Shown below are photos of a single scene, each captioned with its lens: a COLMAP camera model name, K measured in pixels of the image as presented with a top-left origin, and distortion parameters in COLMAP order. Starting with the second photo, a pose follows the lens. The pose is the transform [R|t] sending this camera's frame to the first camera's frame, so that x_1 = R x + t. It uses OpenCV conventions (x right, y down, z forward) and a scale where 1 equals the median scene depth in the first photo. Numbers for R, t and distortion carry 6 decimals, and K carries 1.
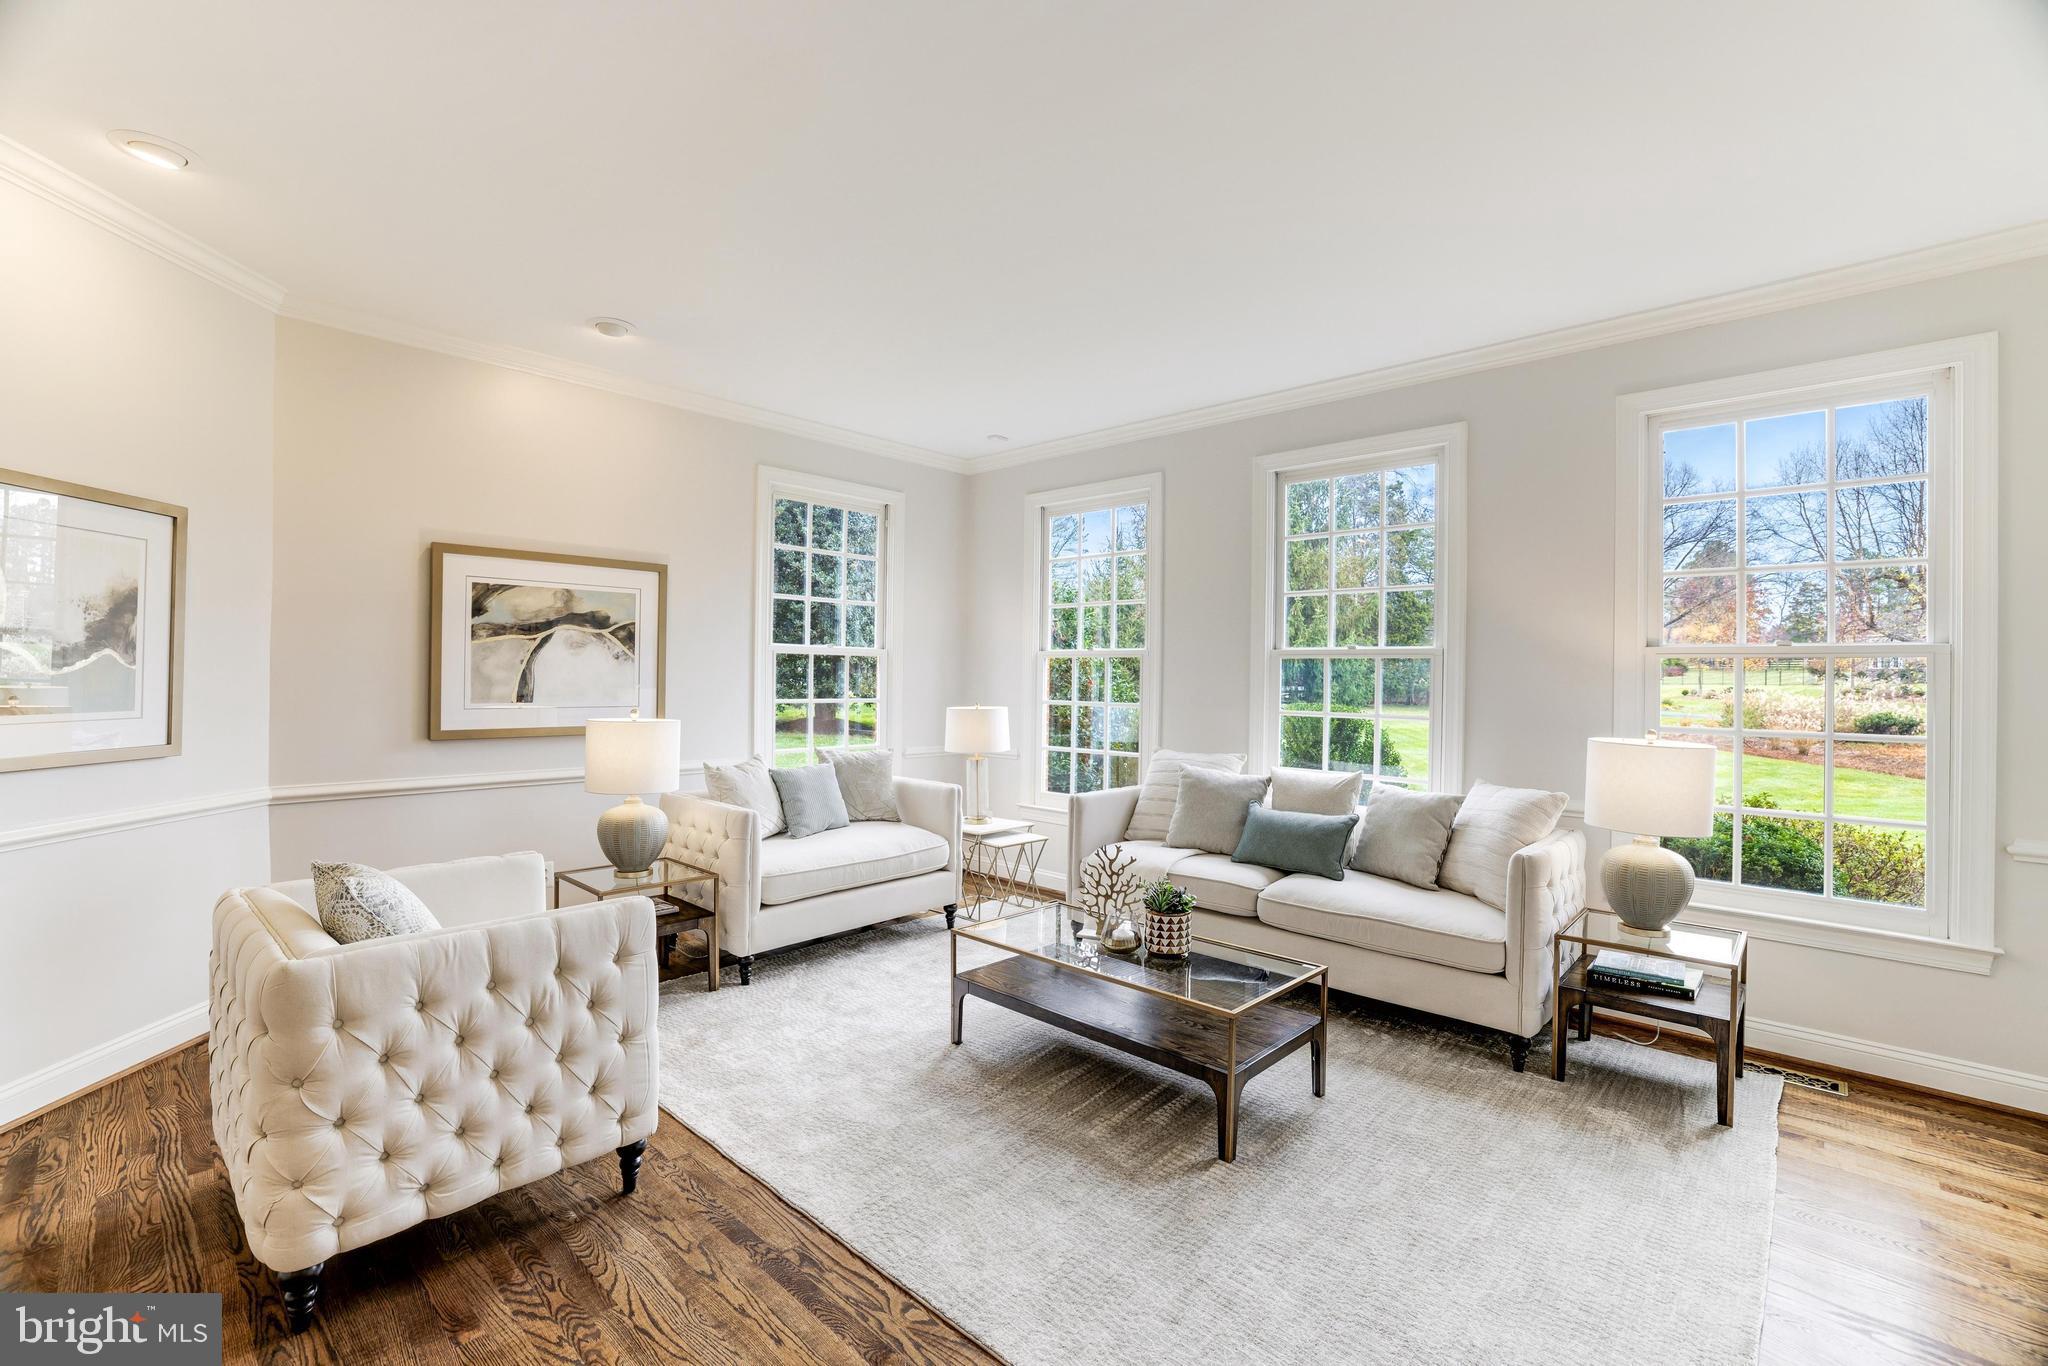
lens RADIAL K [[886.0, 0, 1016.5], [0, 886.0, 674.8], [0, 0, 1]] dist [-0.020374, 0.000241]
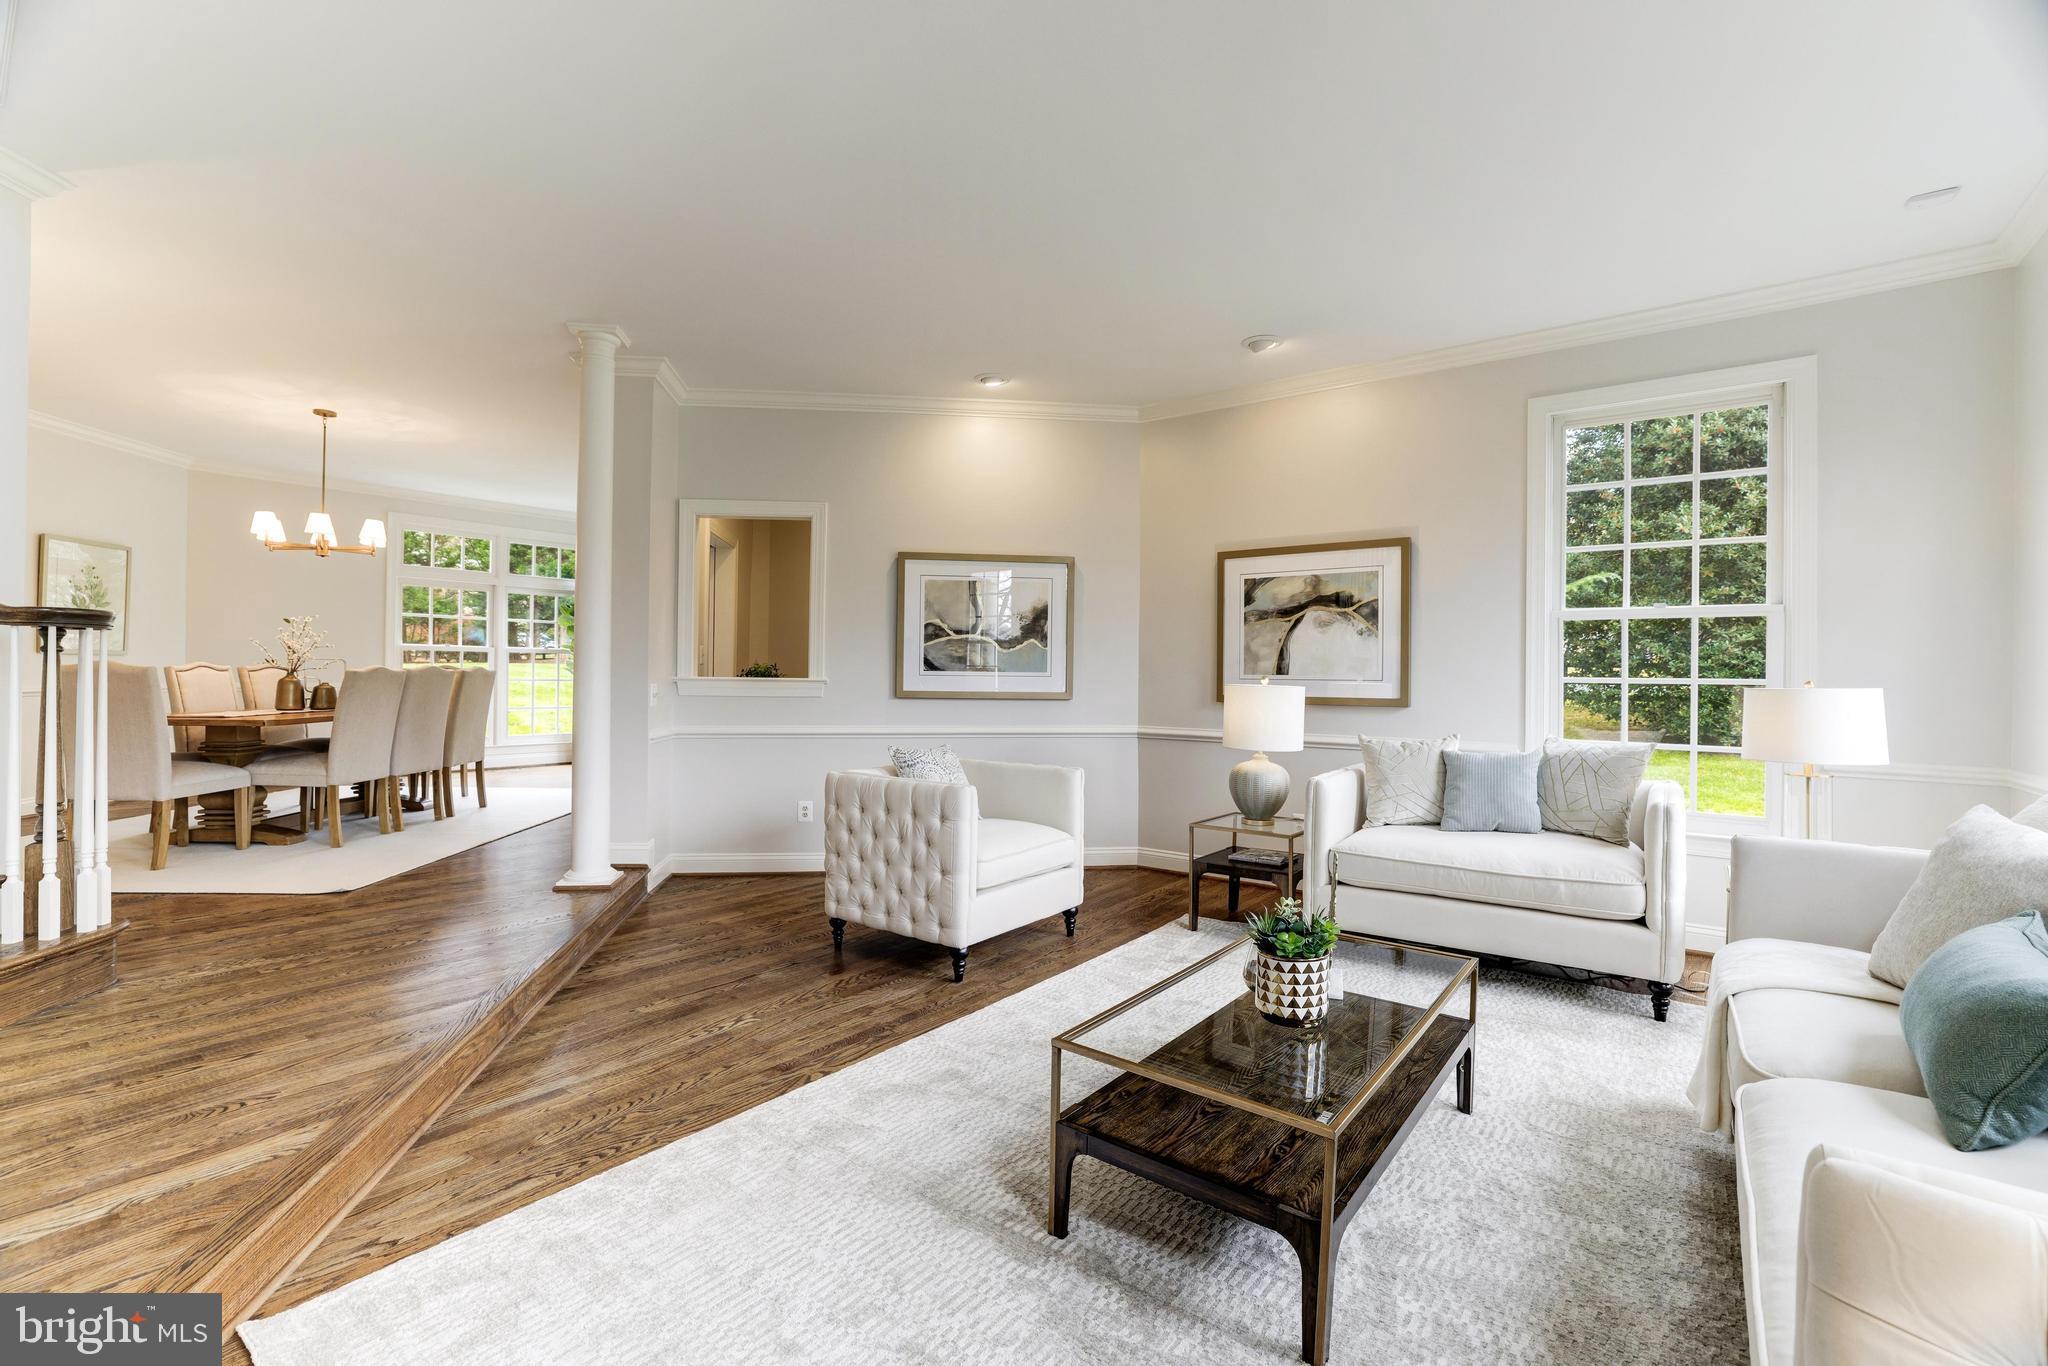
lens RADIAL K [[886.0, 0, 1014.6], [0, 886.0, 664.2], [0, 0, 1]] dist [-0.020374, 0.000241]
pose [[0.116937, -0.021086, -0.992916, 0.587454], [-0.007080, 0.999731, -0.022065, 0.046380], [0.993114, 0.009610, 0.116756, 0.505138]]
